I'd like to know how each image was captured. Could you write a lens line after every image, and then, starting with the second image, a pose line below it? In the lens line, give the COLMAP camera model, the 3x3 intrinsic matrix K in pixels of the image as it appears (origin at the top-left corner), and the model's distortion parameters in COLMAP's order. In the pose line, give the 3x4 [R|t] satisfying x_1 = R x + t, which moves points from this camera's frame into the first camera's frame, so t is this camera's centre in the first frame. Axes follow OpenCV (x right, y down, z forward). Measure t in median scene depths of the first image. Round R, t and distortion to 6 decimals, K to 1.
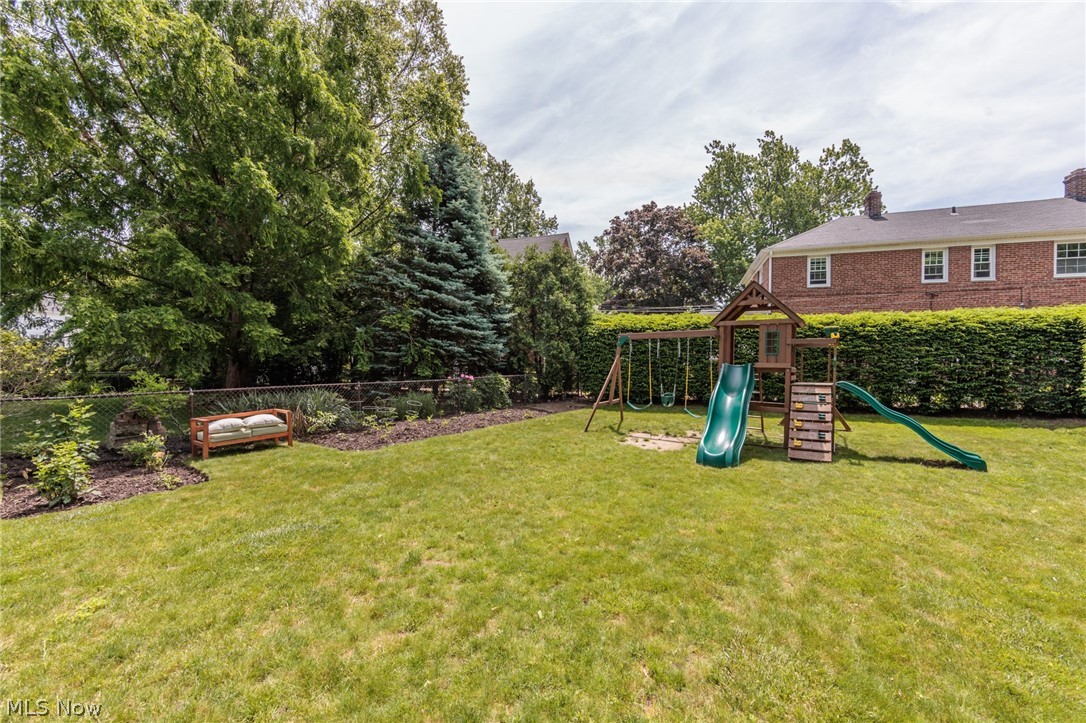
lens RADIAL K [[423.7, 0, 547.2], [0, 423.7, 359.9], [0, 0, 1]] dist [-0.002349, 0.000055]
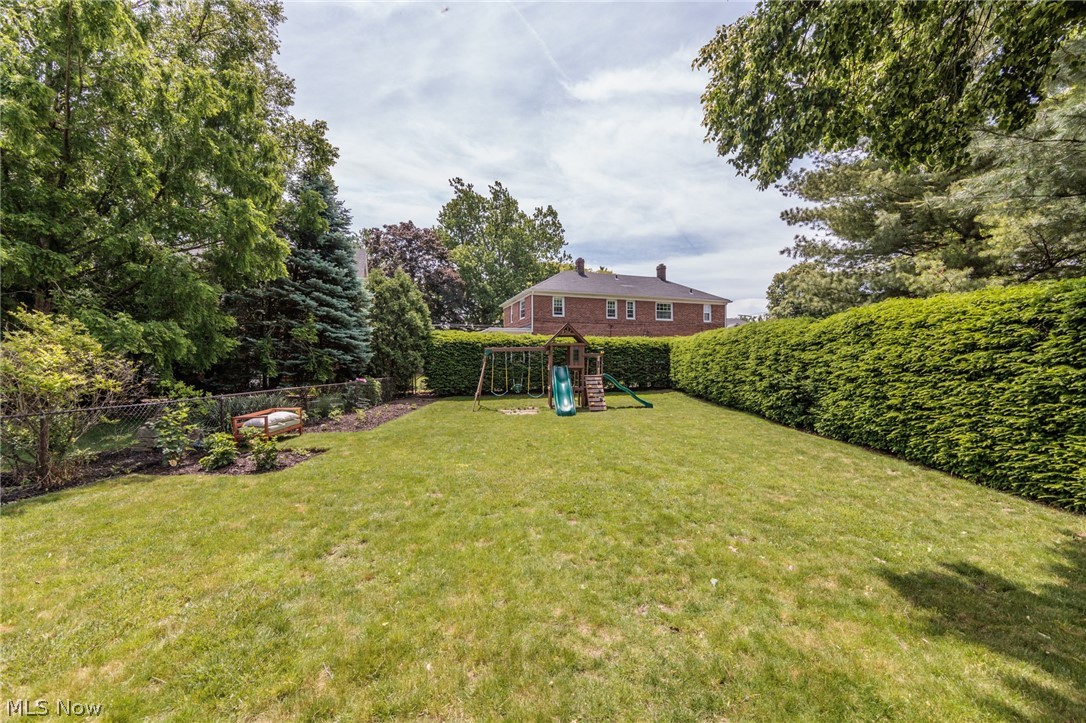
lens RADIAL K [[423.7, 0, 543.8], [0, 423.7, 359.5], [0, 0, 1]] dist [-0.002349, 0.000055]
pose [[0.793944, -0.004507, 0.607975, -0.484423], [0.009604, 0.999941, -0.005129, -0.007519], [-0.607916, 0.009912, 0.793940, -0.288885]]
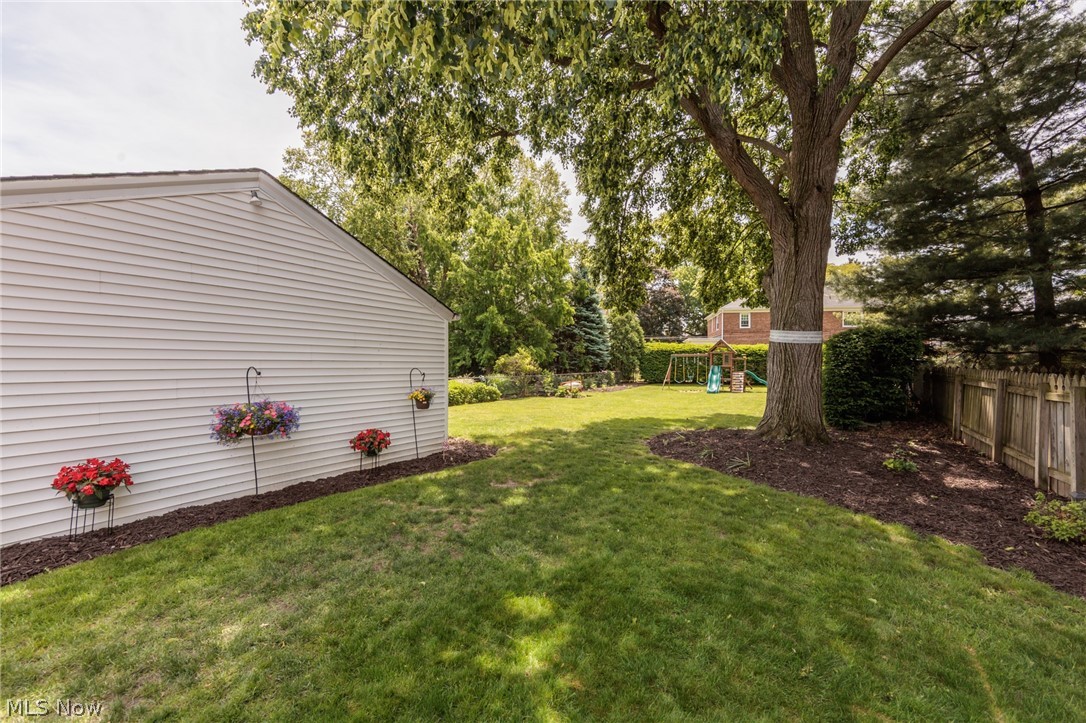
lens RADIAL K [[423.7, 0, 544.2], [0, 423.7, 358.7], [0, 0, 1]] dist [-0.002349, 0.000055]
pose [[0.994704, -0.001033, 0.102771, -0.726257], [0.001897, 0.999964, -0.008319, -0.012054], [-0.102759, 0.008470, 0.994670, -1.268574]]
